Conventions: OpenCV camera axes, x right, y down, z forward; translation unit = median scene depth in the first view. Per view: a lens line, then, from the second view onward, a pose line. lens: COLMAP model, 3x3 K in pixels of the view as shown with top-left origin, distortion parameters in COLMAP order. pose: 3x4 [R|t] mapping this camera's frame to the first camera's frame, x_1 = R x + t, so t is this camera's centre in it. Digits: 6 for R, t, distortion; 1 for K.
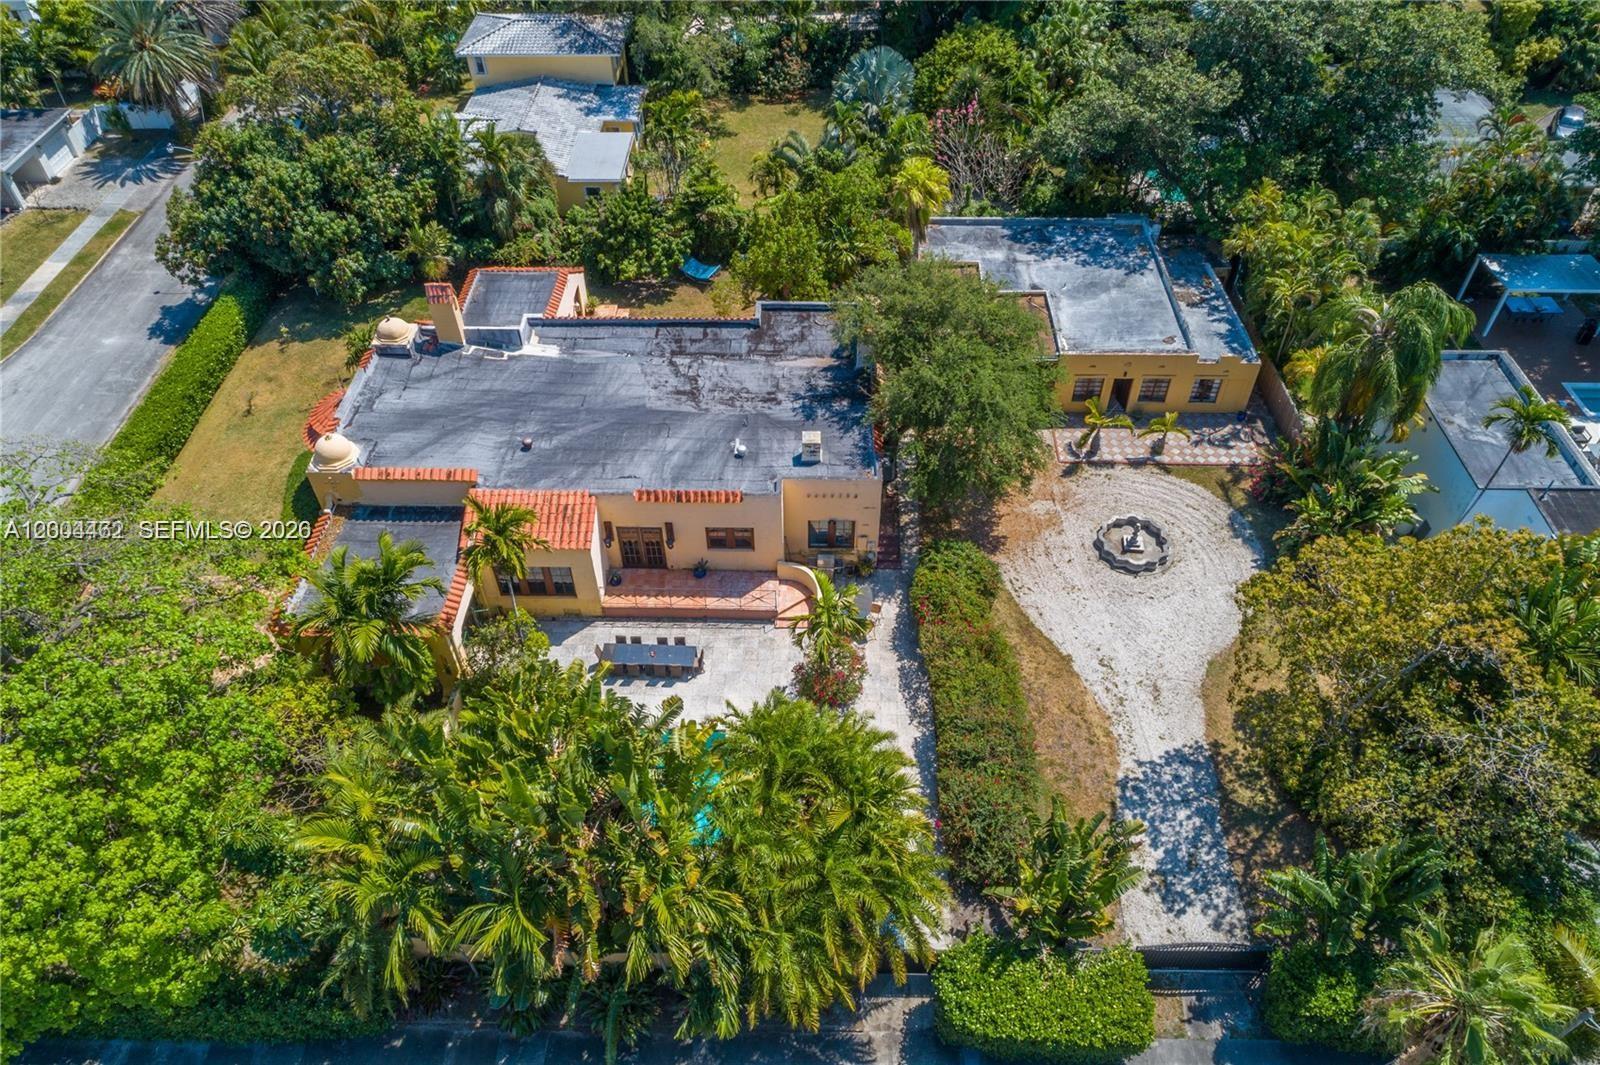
lens RADIAL K [[1103.8, 0, 800.7], [0, 1103.8, 531.4], [0, 0, 1]] dist [-0.010735, -0.004743]
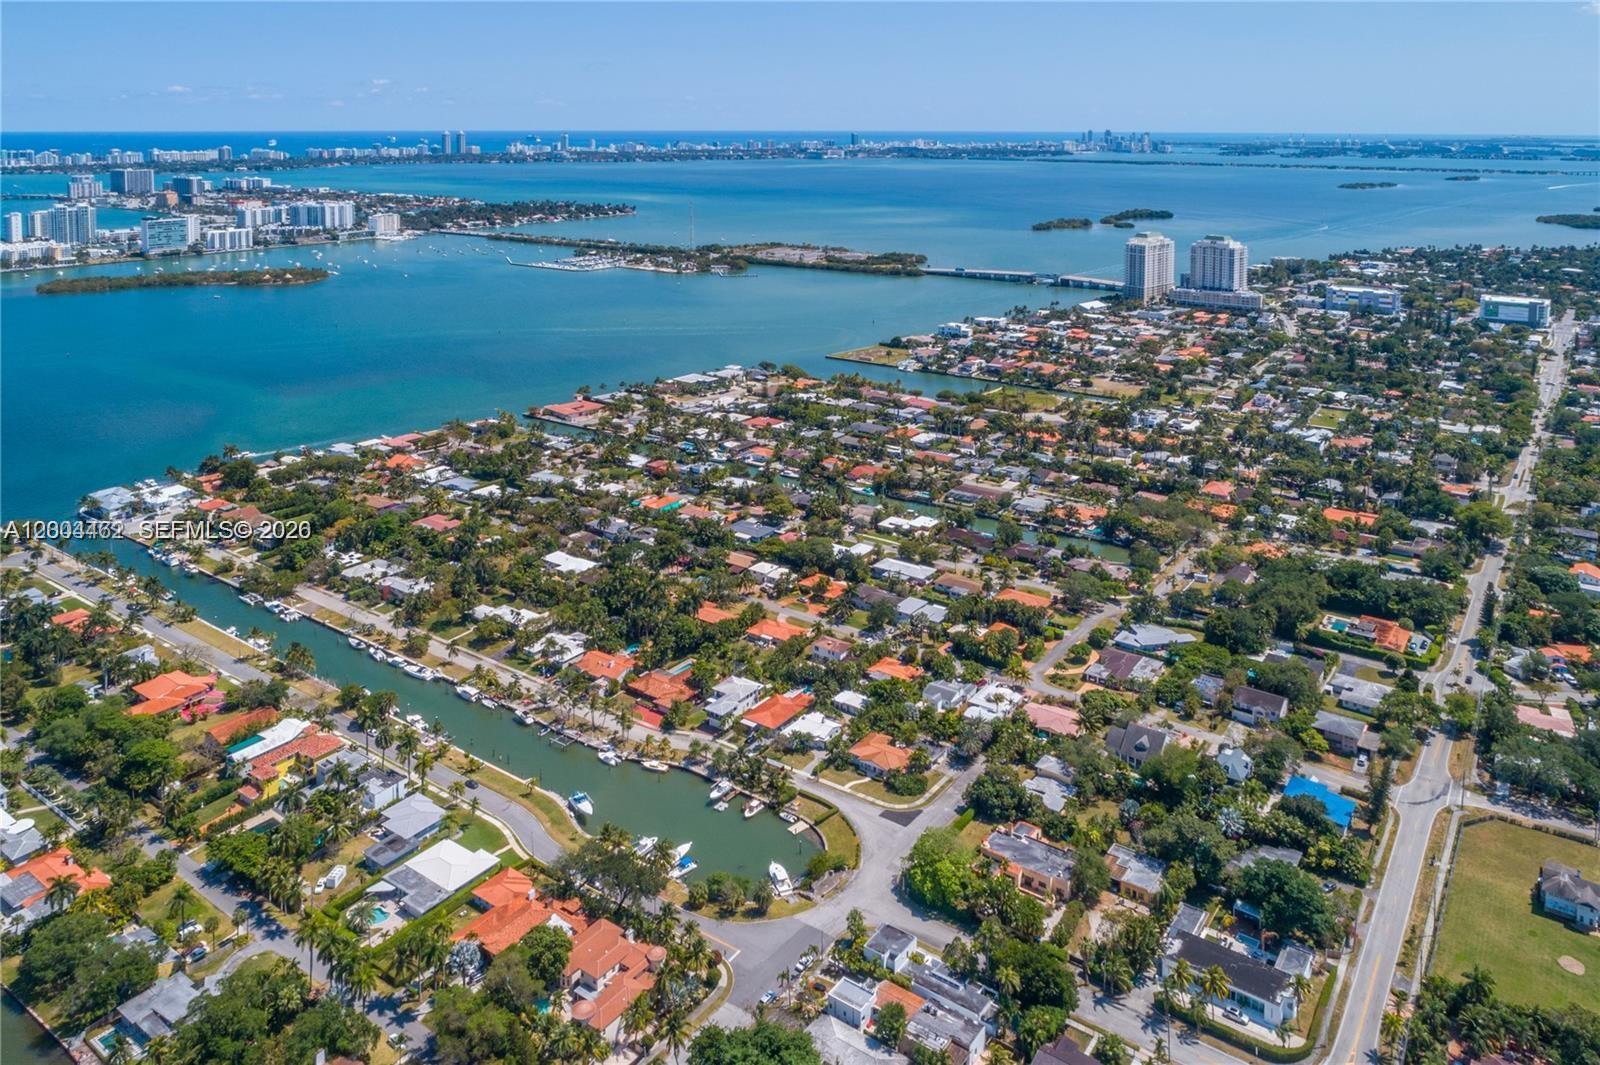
lens RADIAL K [[1103.8, 0, 797.9], [0, 1103.8, 532.5], [0, 0, 1]] dist [-0.010735, -0.004743]
pose [[0.817569, 0.207189, -0.537265, 1.309955], [-0.417675, 0.855656, -0.305614, 0.594384], [0.396394, 0.474263, 0.786096, -3.993729]]
